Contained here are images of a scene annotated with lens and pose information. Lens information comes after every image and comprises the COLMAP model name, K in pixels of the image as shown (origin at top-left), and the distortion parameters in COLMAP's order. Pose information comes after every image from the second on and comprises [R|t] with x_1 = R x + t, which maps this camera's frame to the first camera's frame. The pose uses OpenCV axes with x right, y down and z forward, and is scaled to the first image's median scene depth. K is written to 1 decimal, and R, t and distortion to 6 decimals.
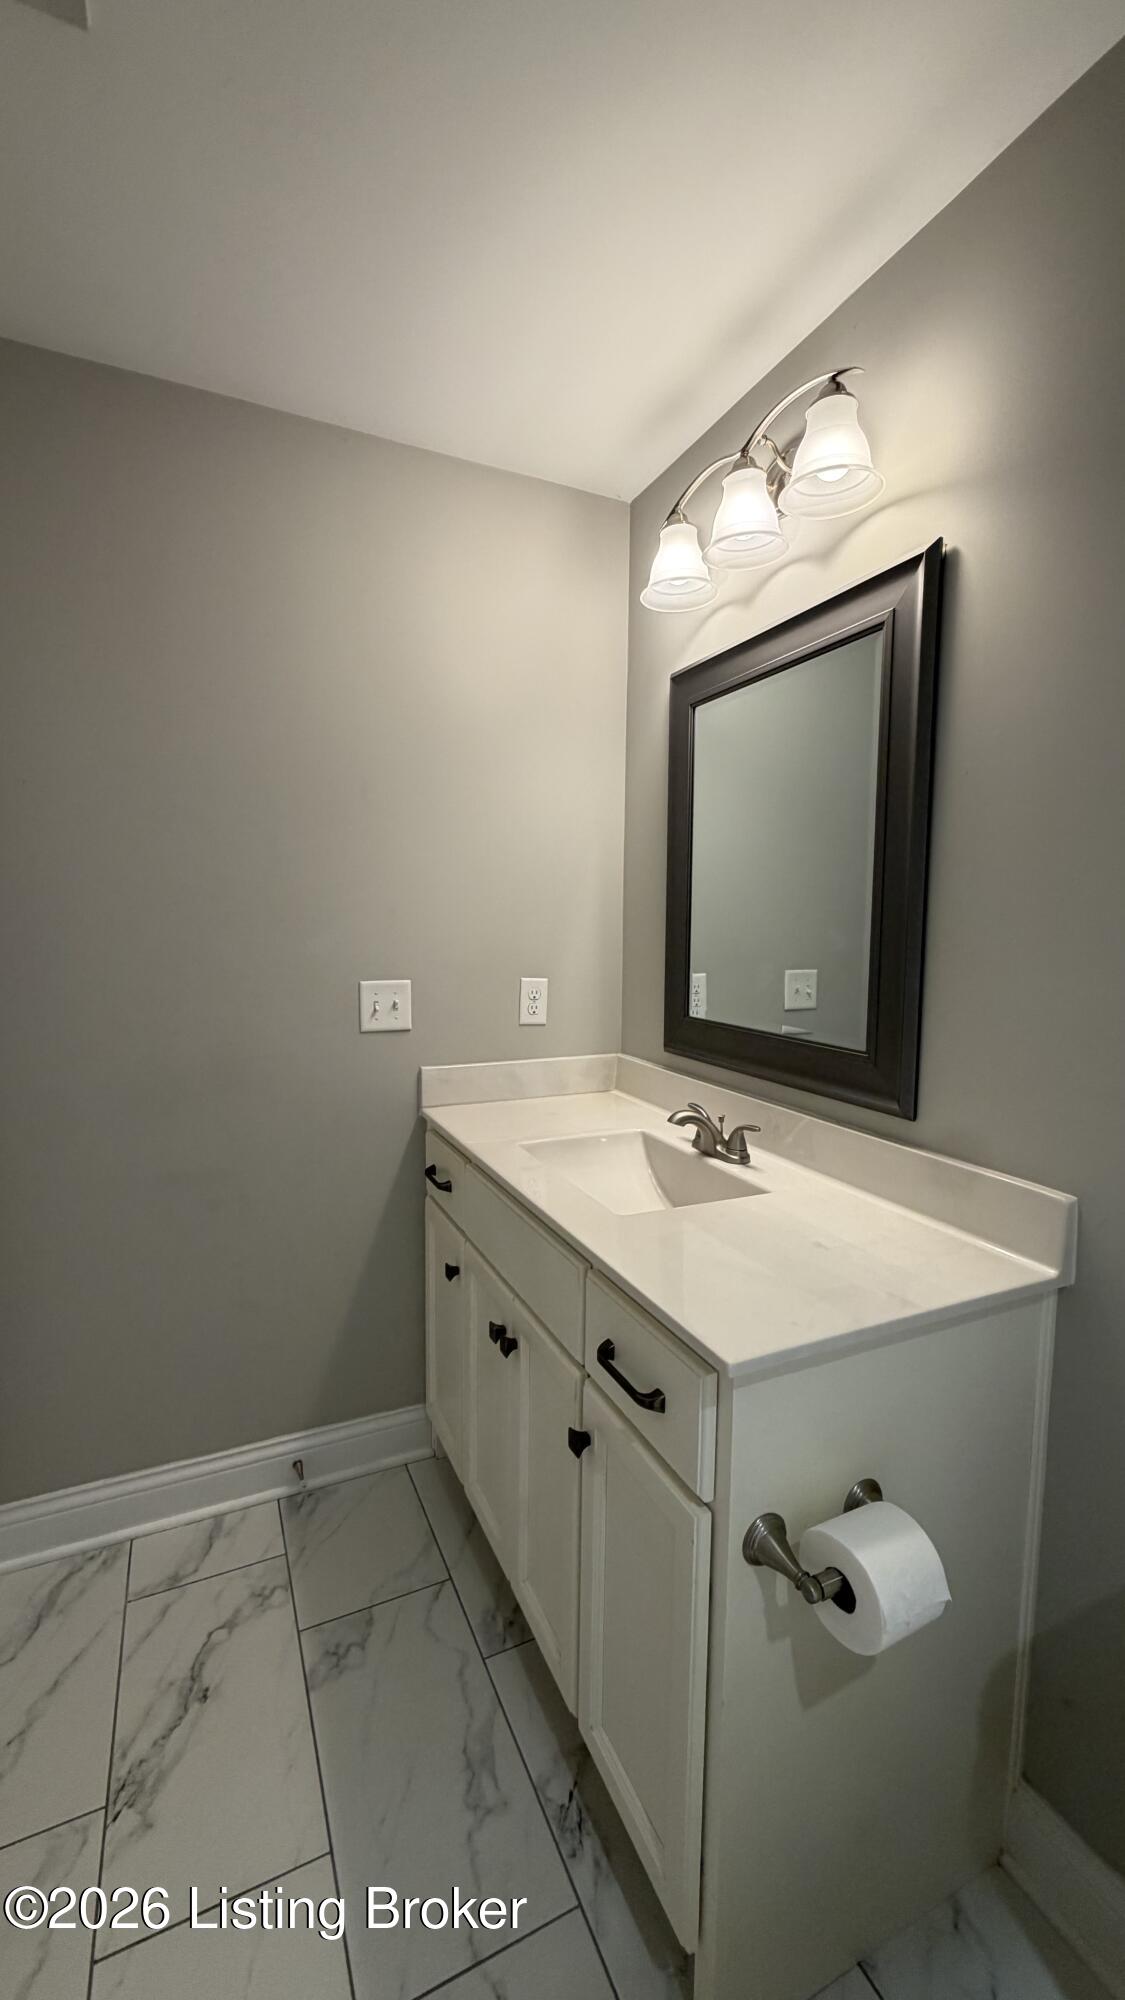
lens RADIAL K [[795.6, 0, 561.5], [0, 795.6, 1000.5], [0, 0, 1]] dist [-0.001023, -0.000102]
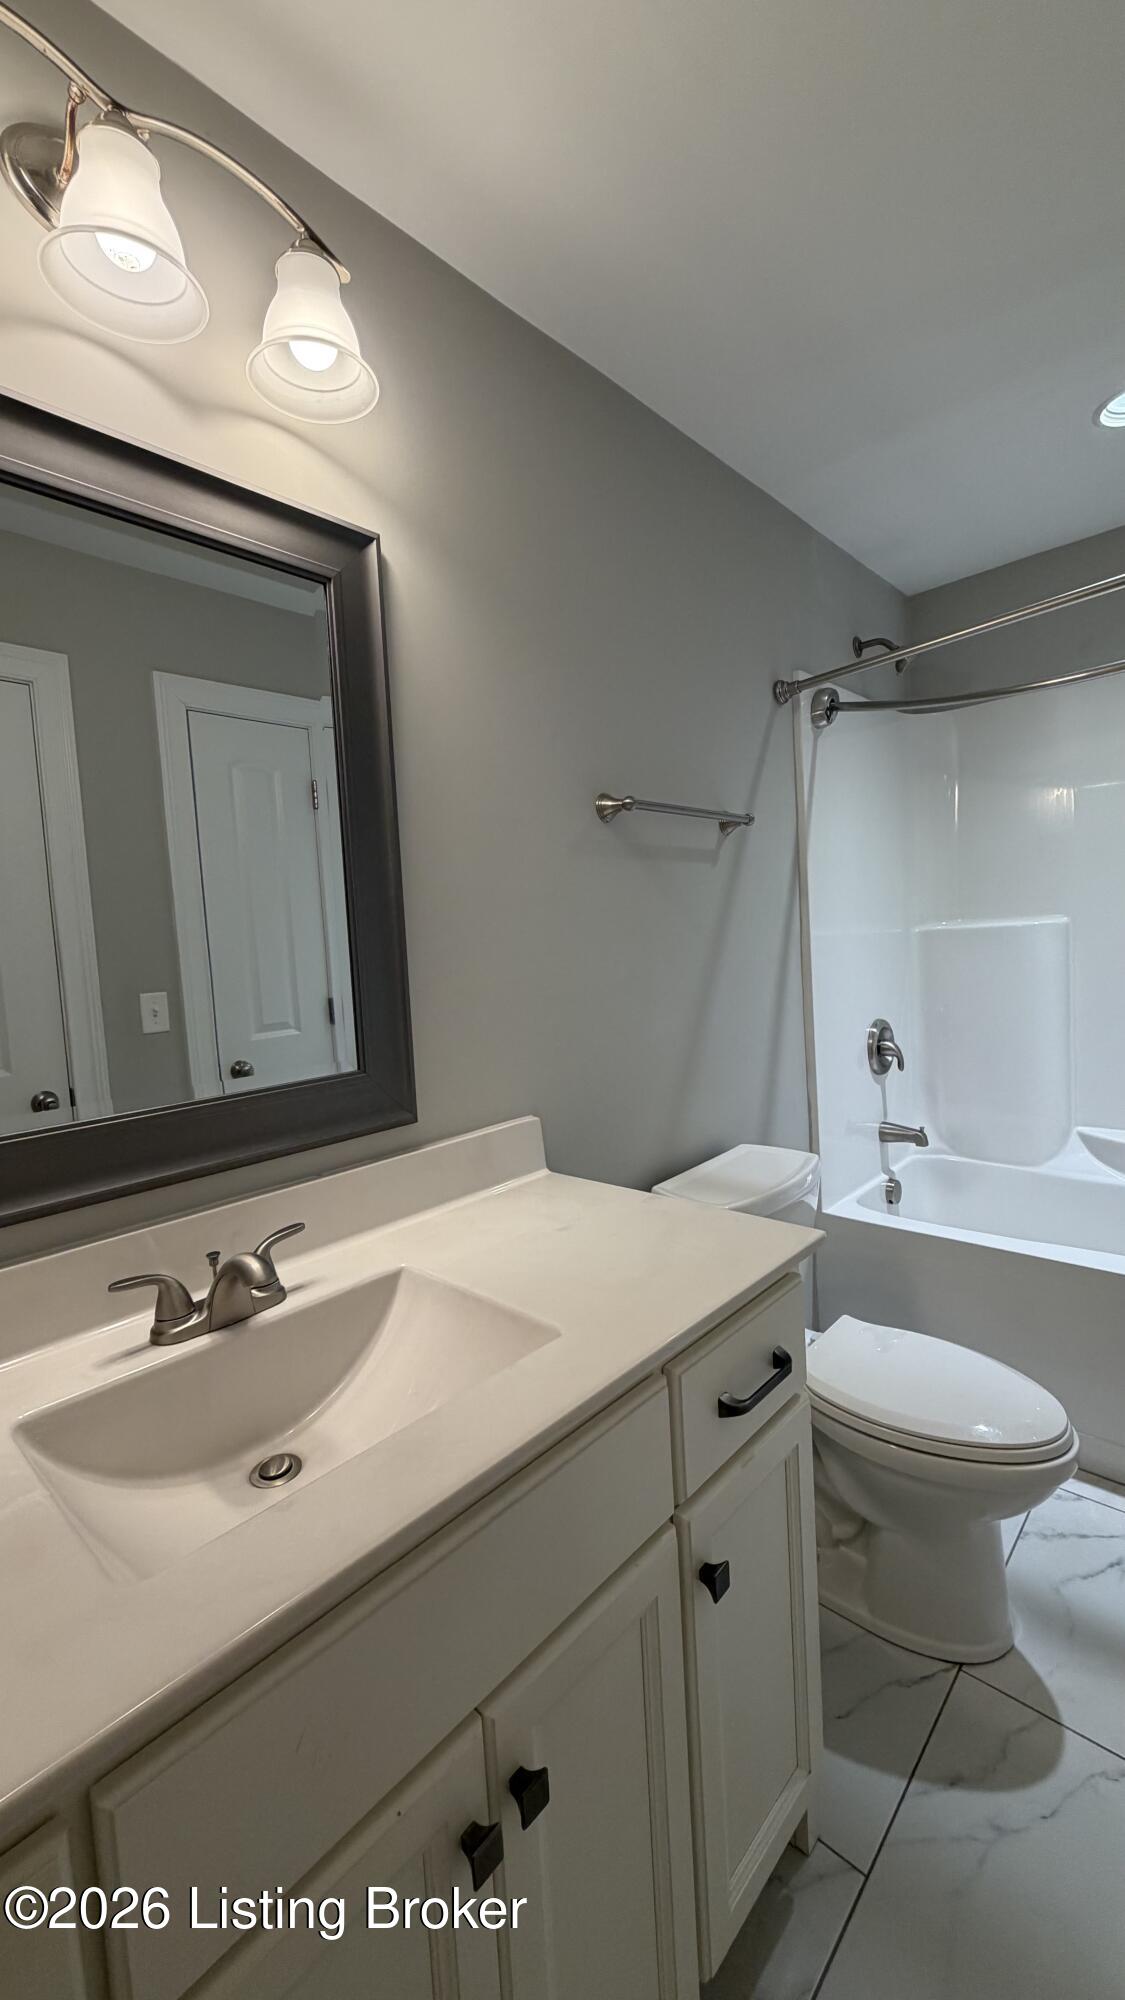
lens RADIAL K [[795.6, 0, 561.5], [0, 795.6, 1000.5], [0, 0, 1]] dist [-0.001023, -0.000102]
pose [[-0.382614, -0.058303, 0.922067, -0.525560], [0.140304, 0.982765, 0.120361, -0.089822], [-0.913193, 0.175422, -0.367840, 1.170909]]
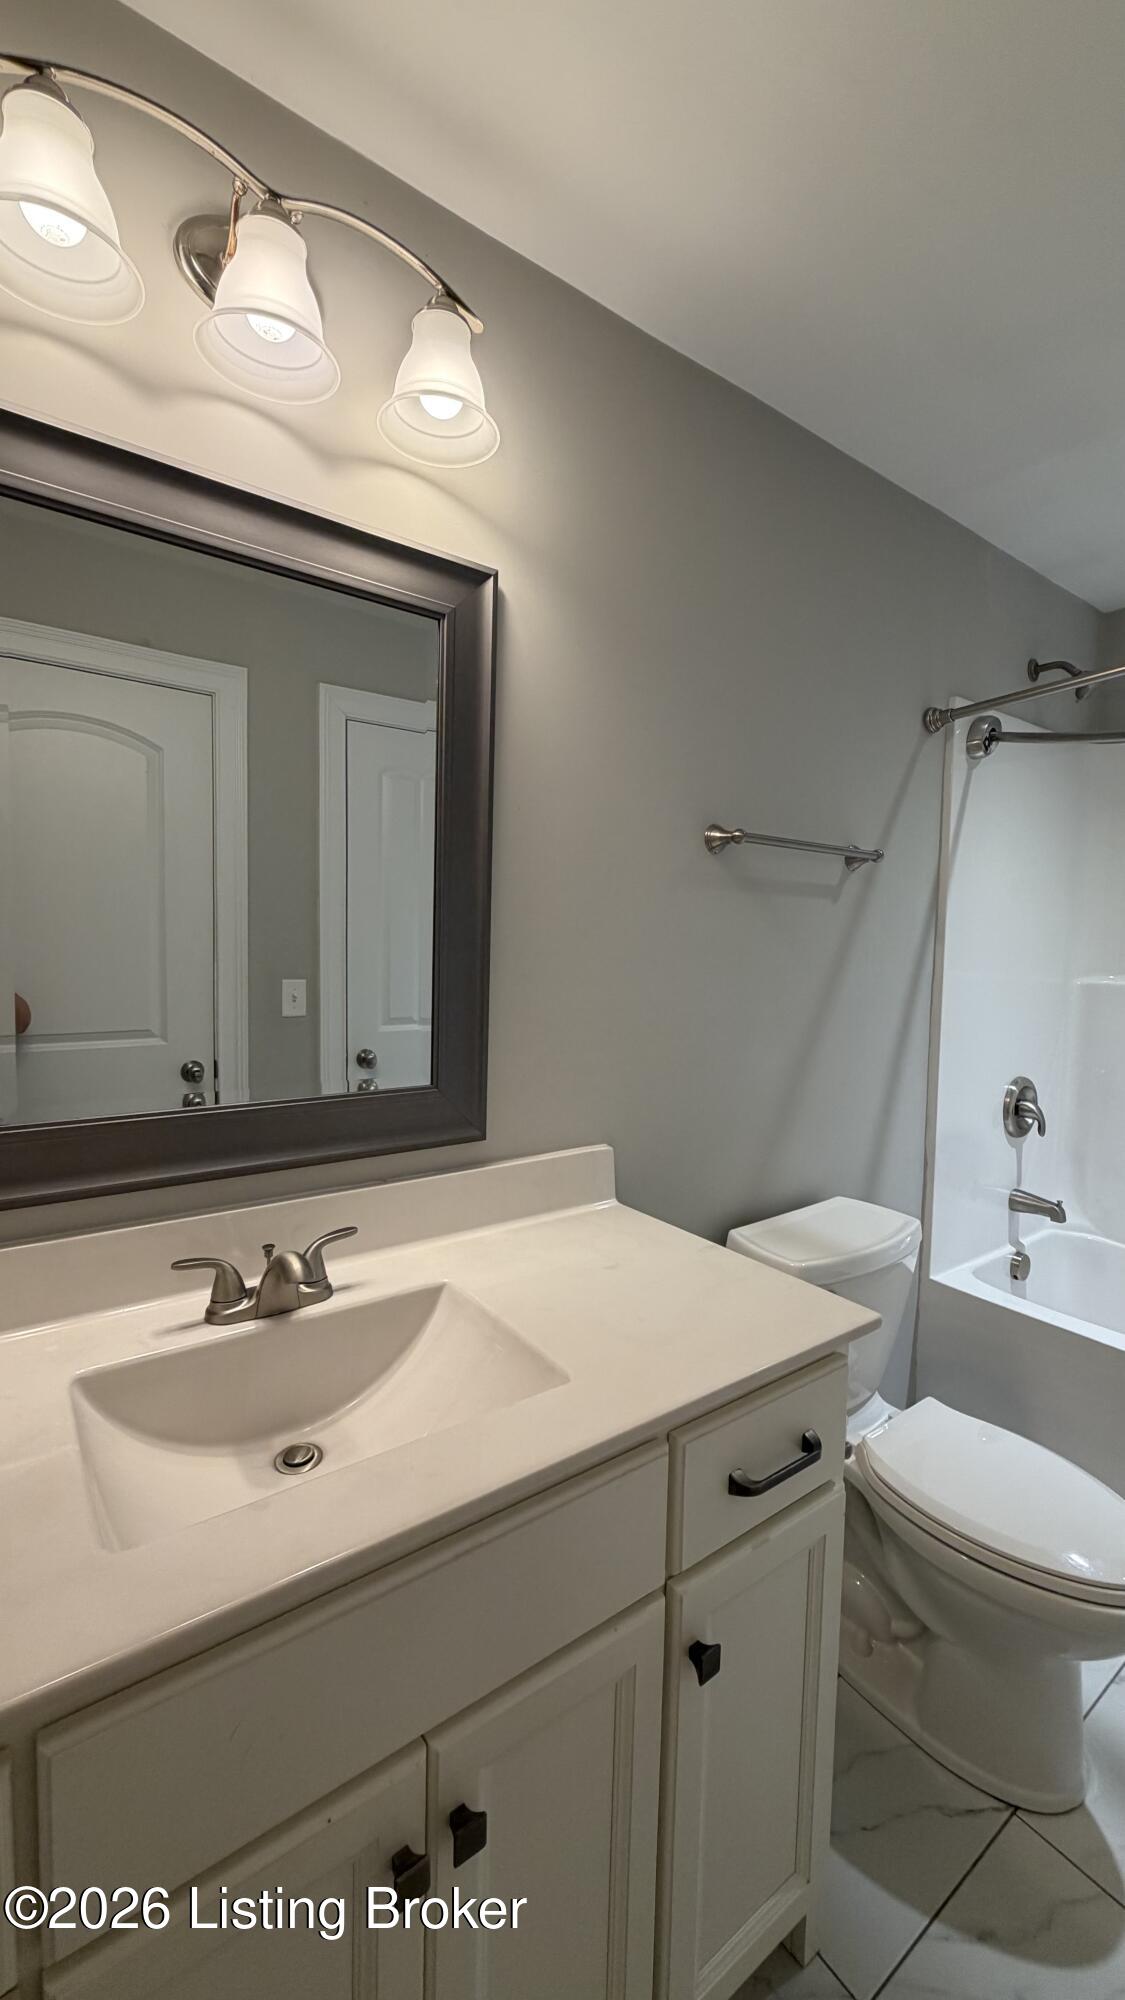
lens RADIAL K [[795.6, 0, 561.5], [0, 795.6, 1000.5], [0, 0, 1]] dist [-0.001023, -0.000102]
pose [[-0.198282, -0.083104, 0.976616, -0.550432], [0.068955, 0.992747, 0.098476, -0.117184], [-0.977717, 0.086869, -0.191113, 1.082112]]
